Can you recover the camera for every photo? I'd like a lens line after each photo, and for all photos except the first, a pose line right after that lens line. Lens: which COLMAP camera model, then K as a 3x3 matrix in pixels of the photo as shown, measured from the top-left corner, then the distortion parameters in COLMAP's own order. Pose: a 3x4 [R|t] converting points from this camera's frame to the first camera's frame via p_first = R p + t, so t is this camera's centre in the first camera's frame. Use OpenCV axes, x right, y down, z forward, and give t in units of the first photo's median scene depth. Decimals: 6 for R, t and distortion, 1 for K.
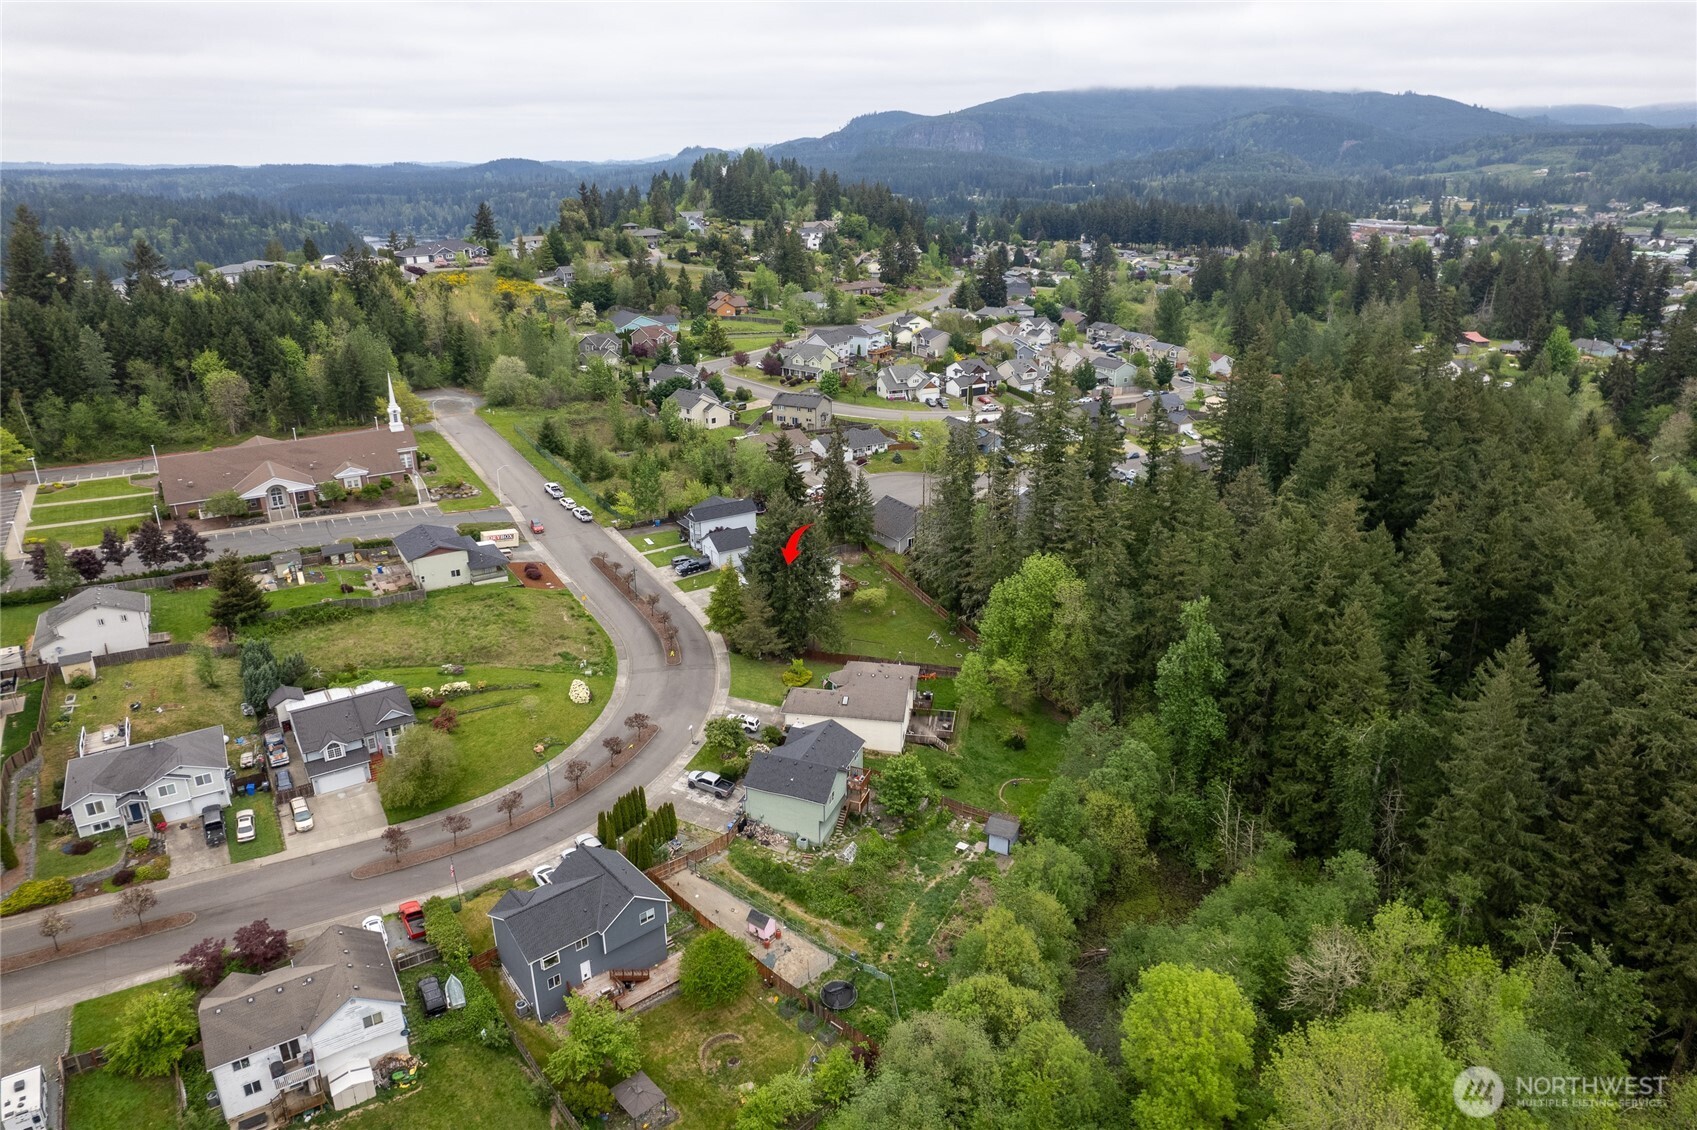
lens RADIAL K [[1081.5, 0, 857.9], [0, 1081.5, 576.4], [0, 0, 1]] dist [-0.081289, 0.073925]
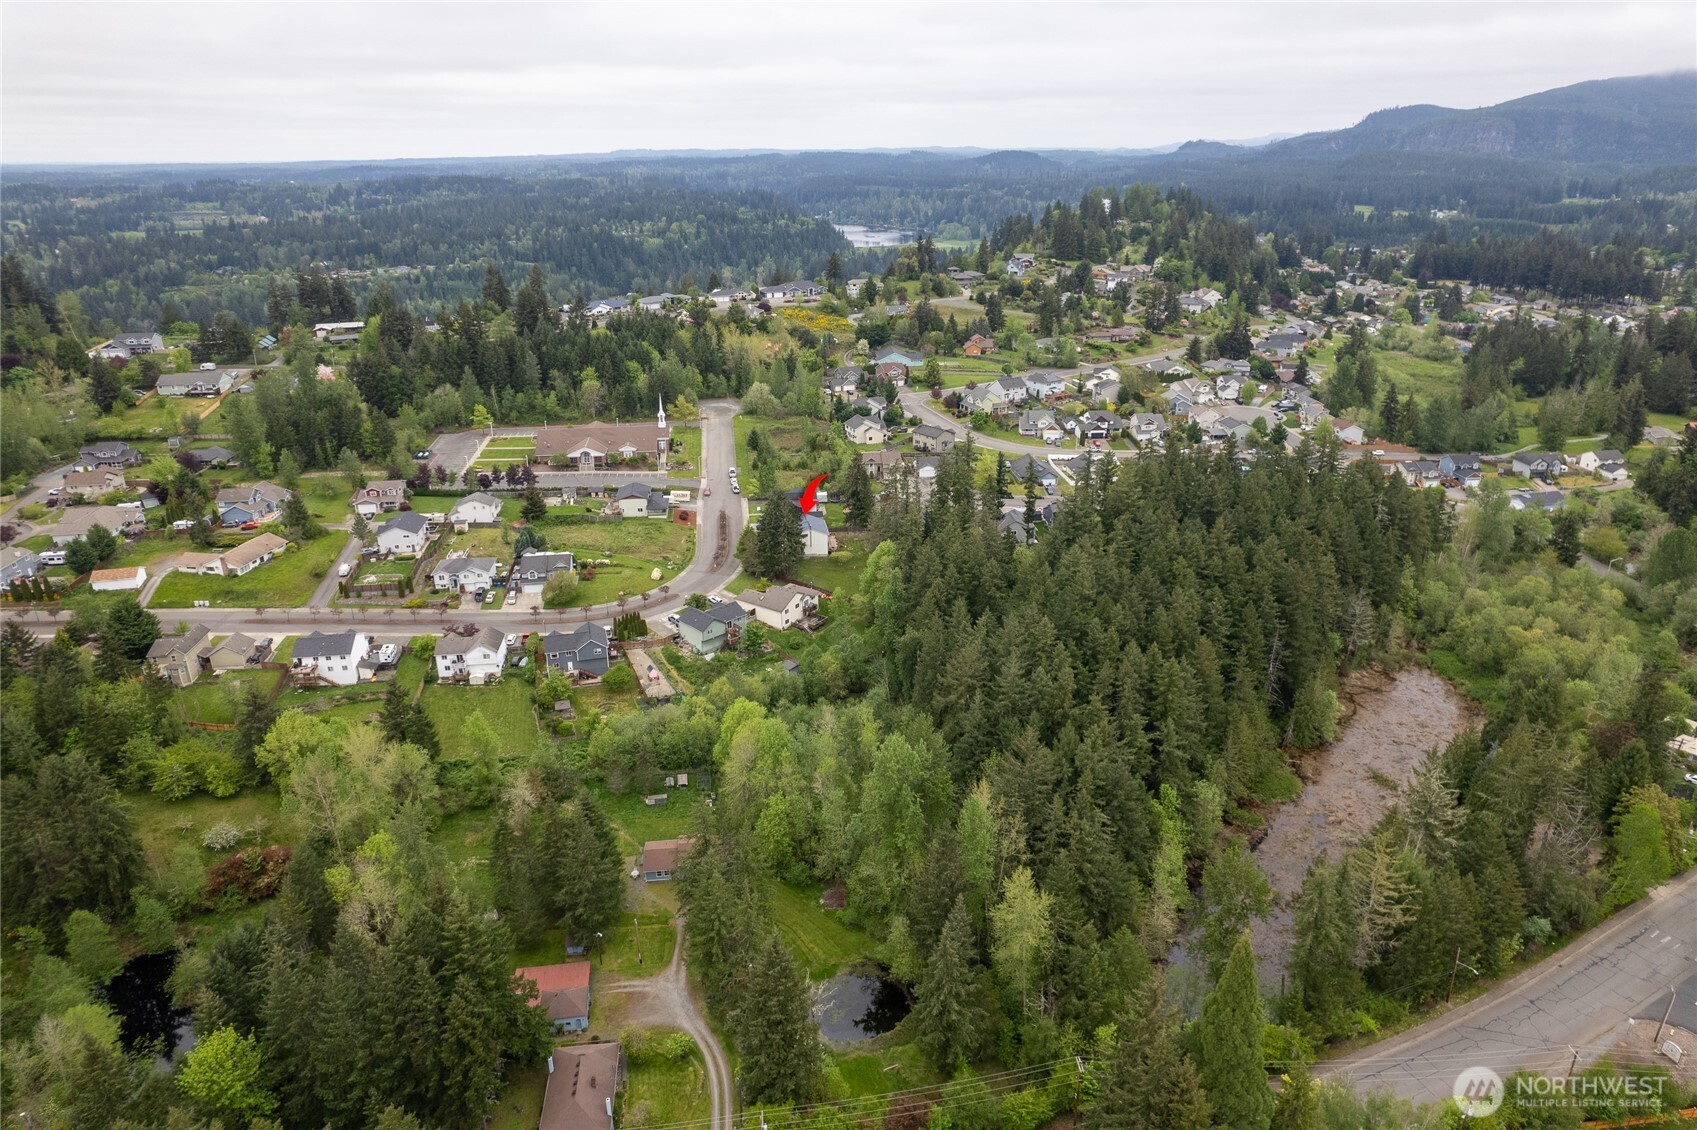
lens RADIAL K [[1081.5, 0, 857.9], [0, 1081.5, 576.4], [0, 0, 1]] dist [-0.081289, 0.073925]
pose [[0.904079, 0.157252, -0.397383, 0.633017], [-0.152891, 0.987313, 0.042858, -0.023246], [0.399081, 0.022010, 0.916651, -0.499887]]
